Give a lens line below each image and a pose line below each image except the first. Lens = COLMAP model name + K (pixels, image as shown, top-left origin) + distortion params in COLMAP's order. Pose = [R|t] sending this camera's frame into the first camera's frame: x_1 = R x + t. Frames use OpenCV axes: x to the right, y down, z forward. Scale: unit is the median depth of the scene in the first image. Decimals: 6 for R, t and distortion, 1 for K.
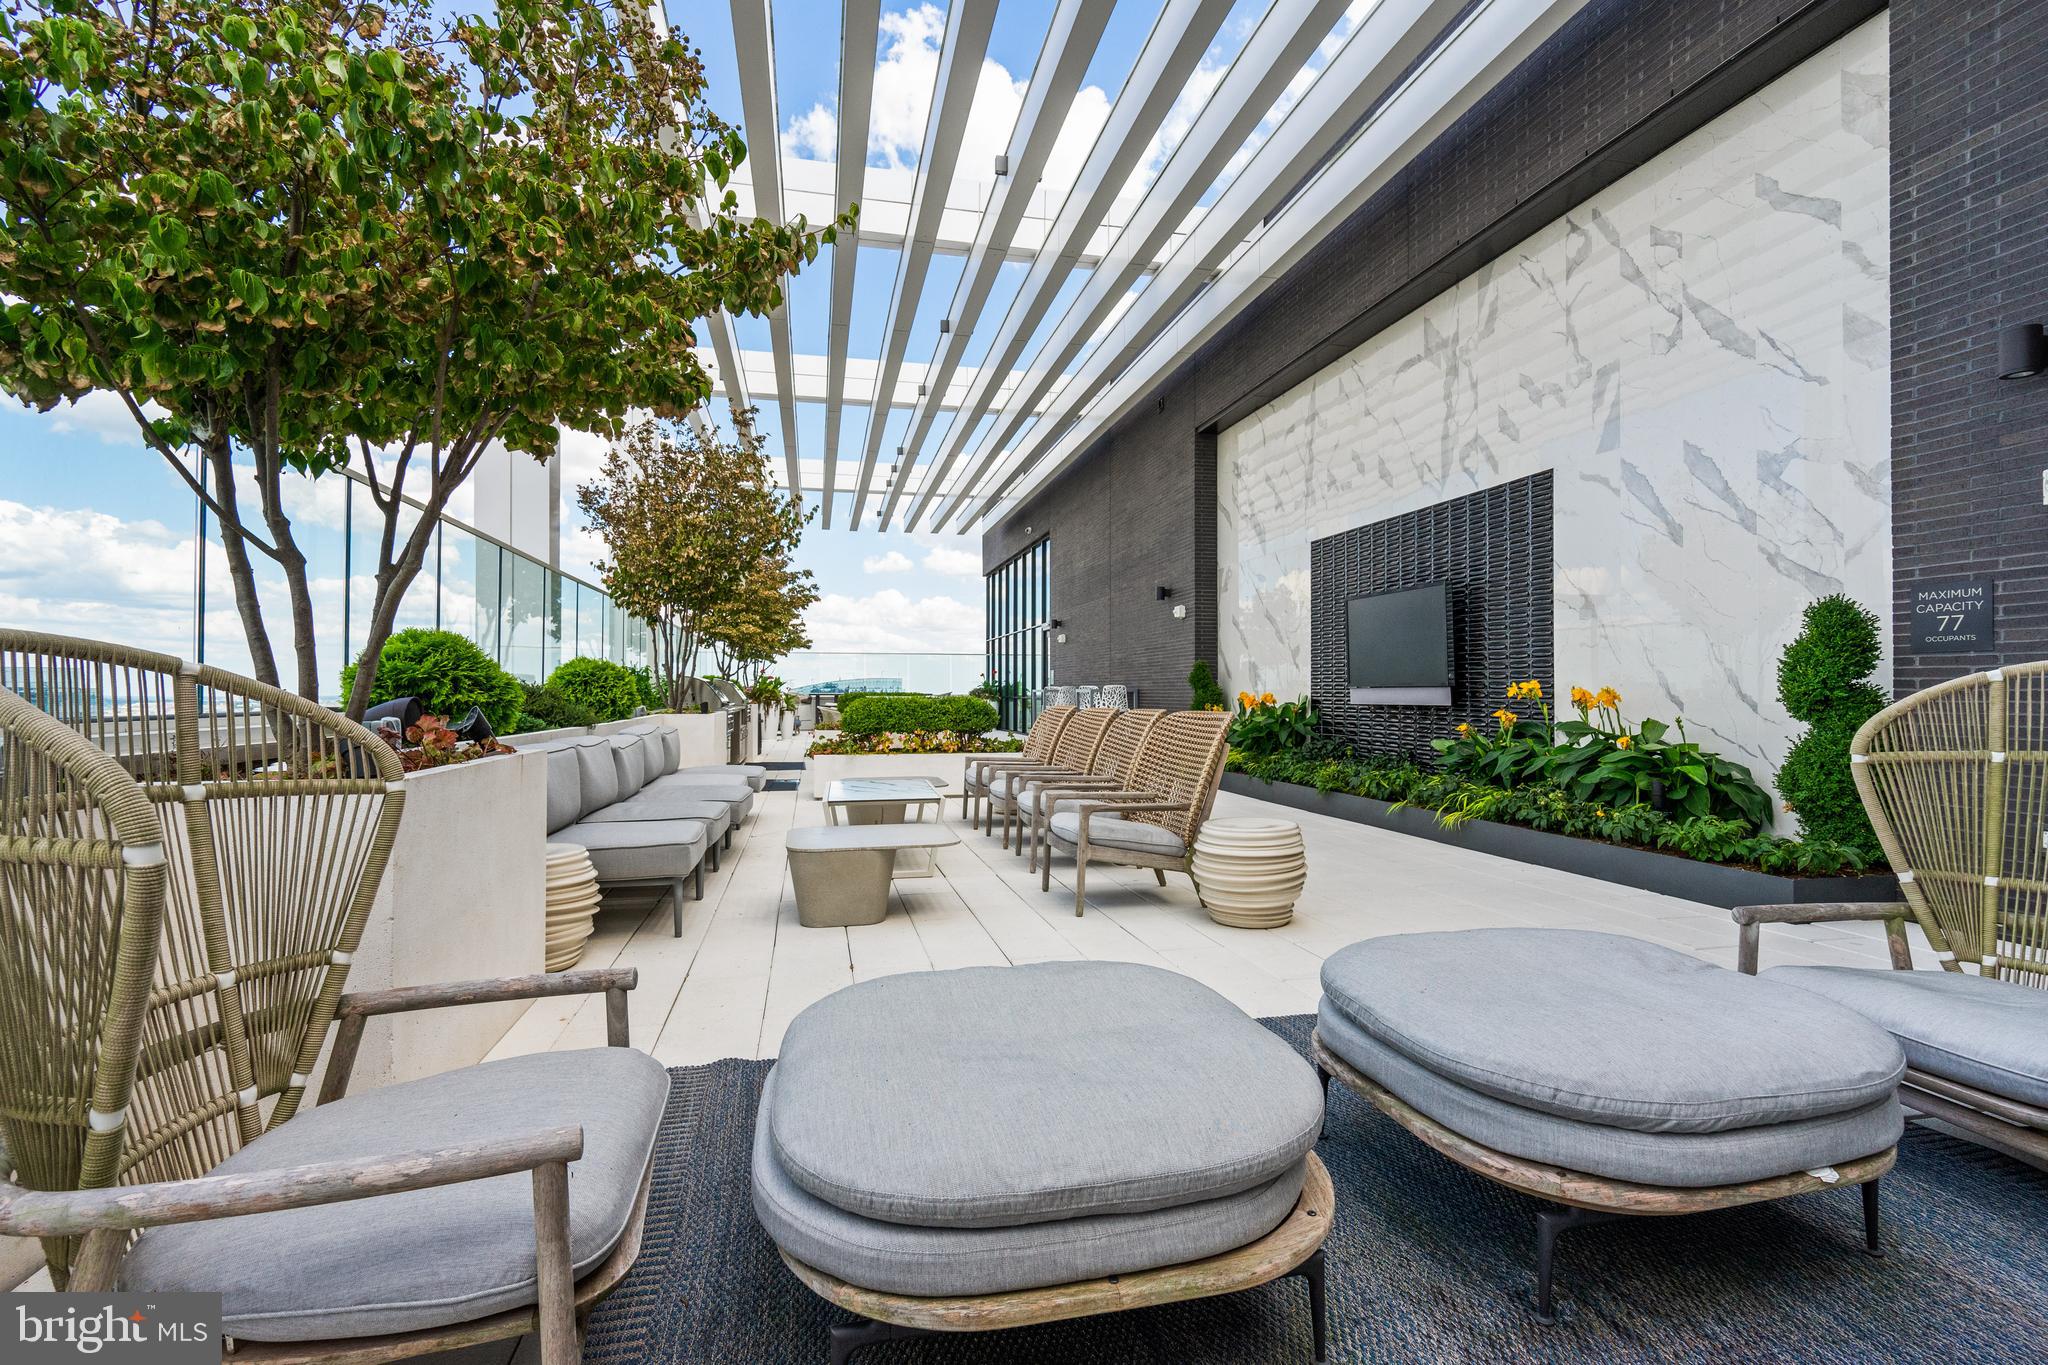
lens RADIAL K [[937.0, 0, 1028.7], [0, 937.0, 683.3], [0, 0, 1]] dist [0.003463, 0.000390]
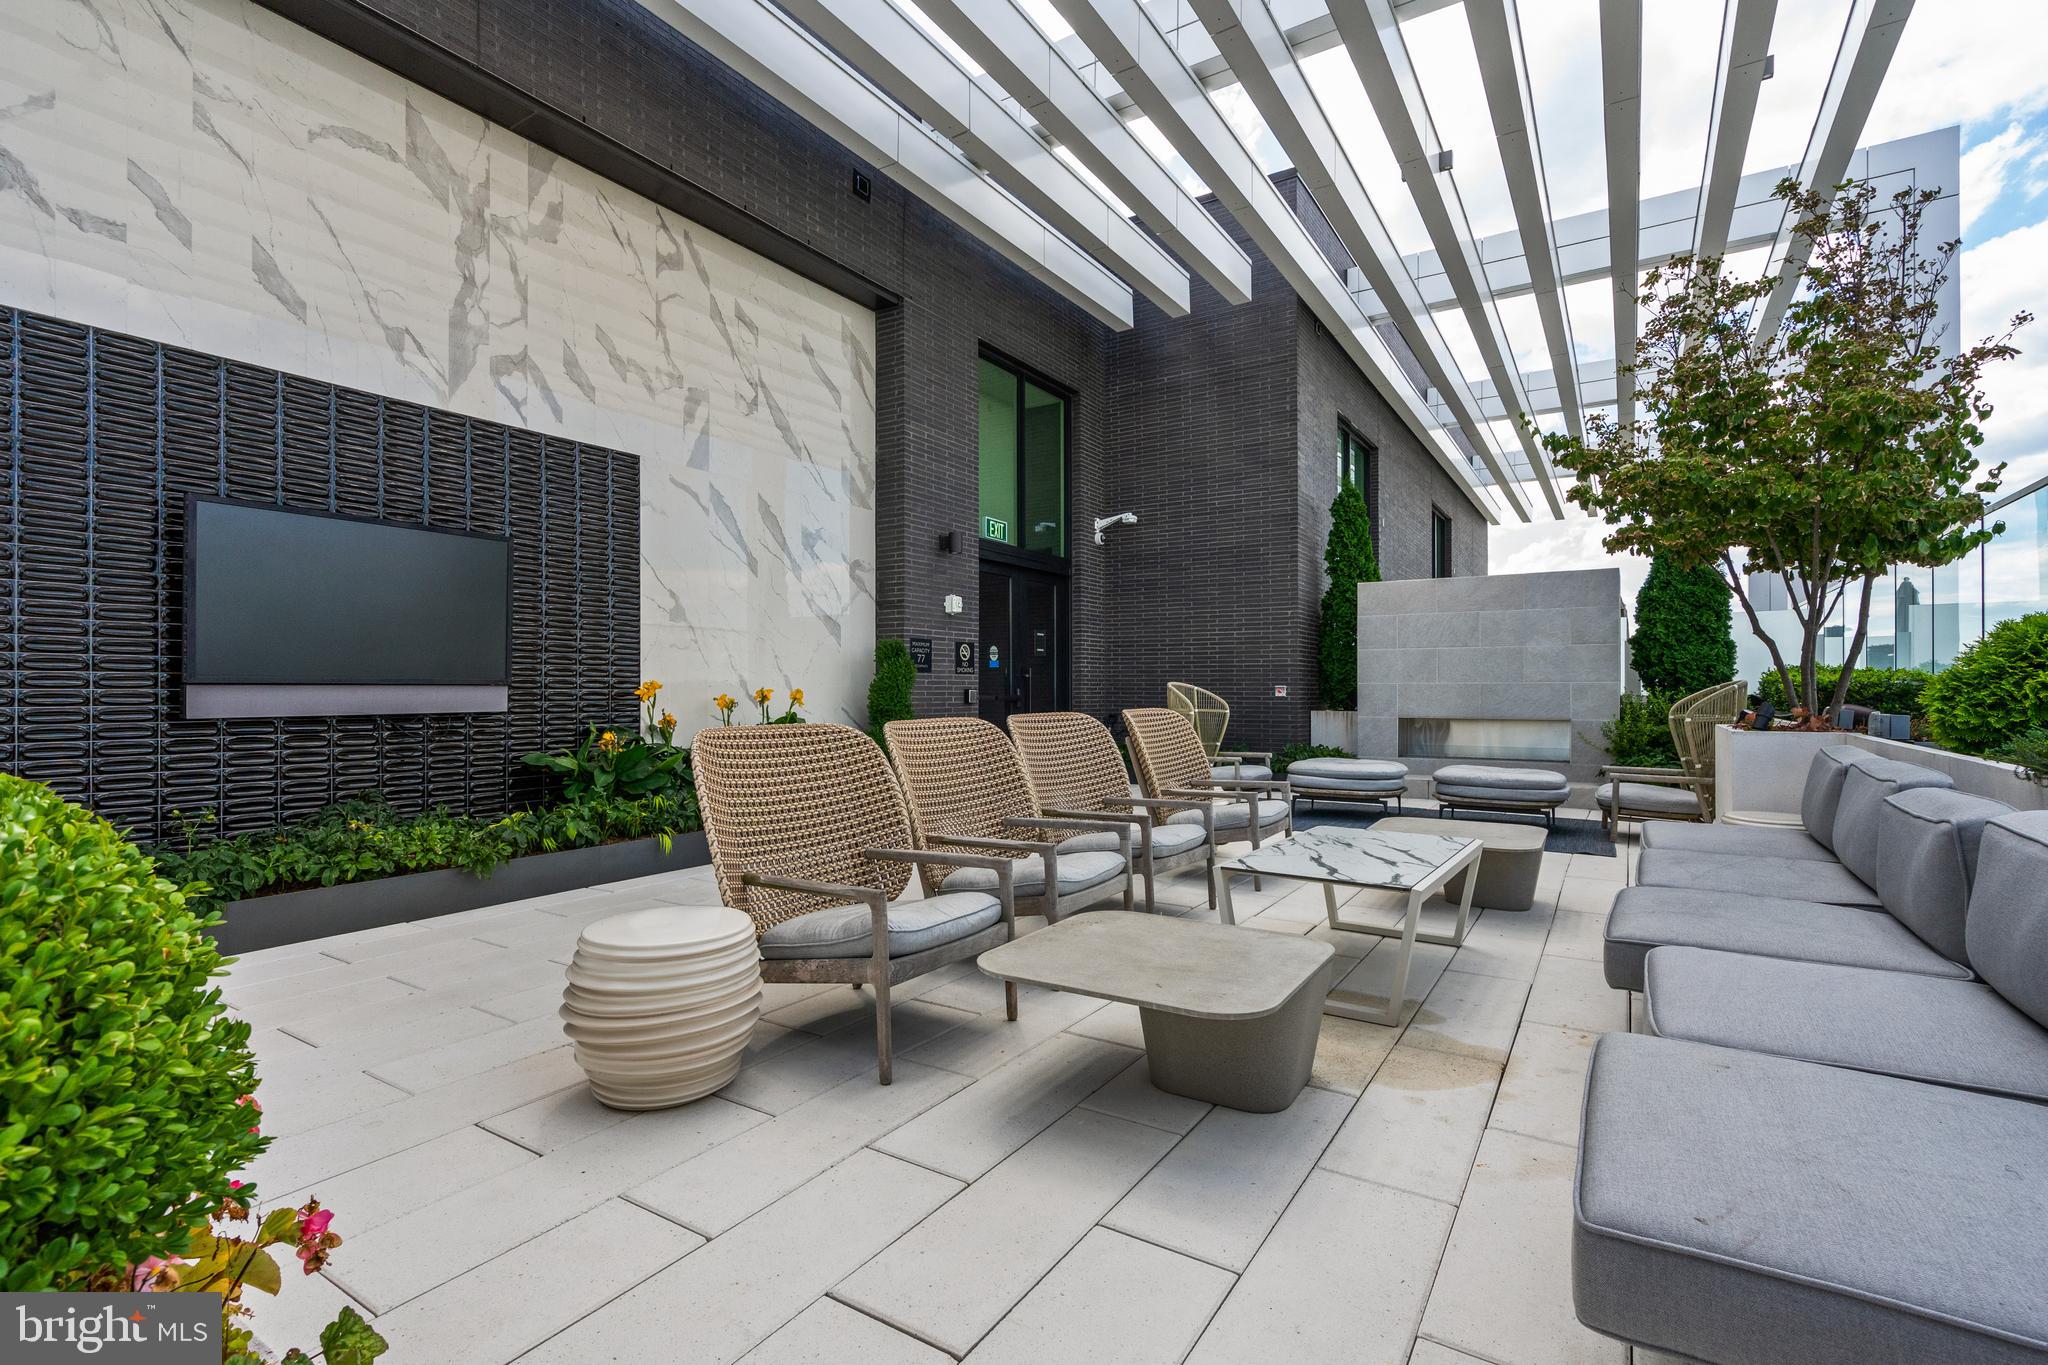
lens RADIAL K [[937.0, 0, 1025.0], [0, 937.0, 687.6], [0, 0, 1]] dist [0.003463, 0.000390]
pose [[-0.699204, 0.000097, 0.714922, -0.358872], [-0.007168, 0.999949, -0.007145, 0.007919], [-0.714886, -0.010121, -0.699167, 1.276404]]
